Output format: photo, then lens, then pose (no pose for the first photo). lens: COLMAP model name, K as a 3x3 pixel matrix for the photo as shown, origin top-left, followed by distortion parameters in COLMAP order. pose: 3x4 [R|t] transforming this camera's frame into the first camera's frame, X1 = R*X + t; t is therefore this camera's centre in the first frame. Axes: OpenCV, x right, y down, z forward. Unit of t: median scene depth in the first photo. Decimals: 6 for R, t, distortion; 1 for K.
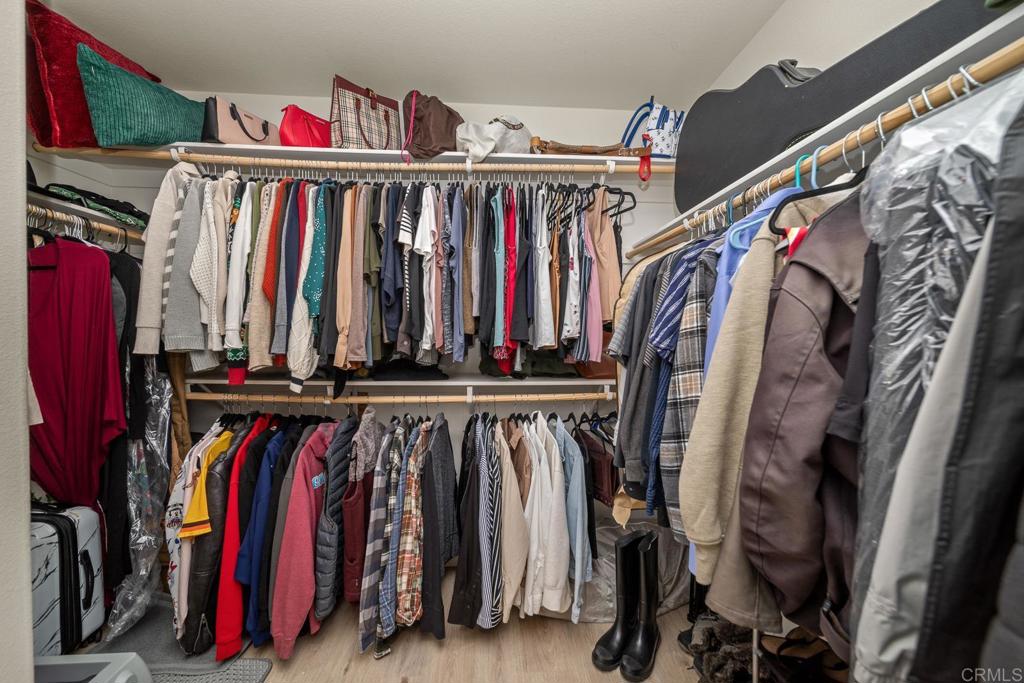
lens RADIAL K [[363.8, 0, 509.3], [0, 363.8, 340.1], [0, 0, 1]] dist [-0.000078, -0.000316]
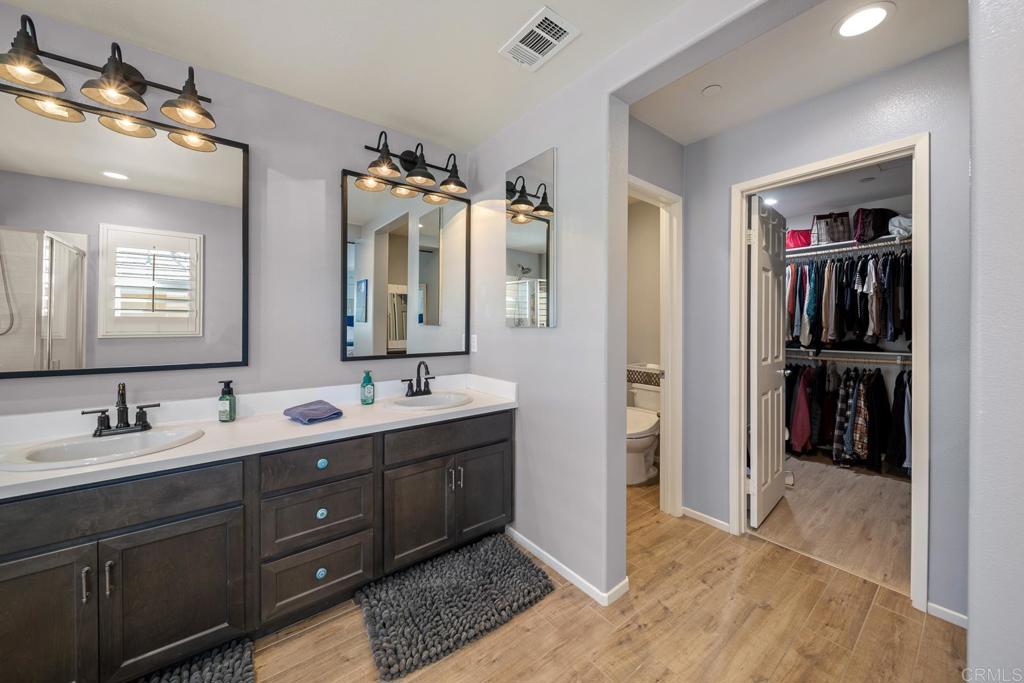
lens RADIAL K [[363.8, 0, 523.2], [0, 363.8, 326.9], [0, 0, 1]] dist [-0.000078, -0.000316]
pose [[0.567164, -0.005629, -0.823585, 0.399257], [-0.003812, 0.999948, -0.009460, 0.004714], [0.823596, 0.008505, 0.567114, -2.001091]]
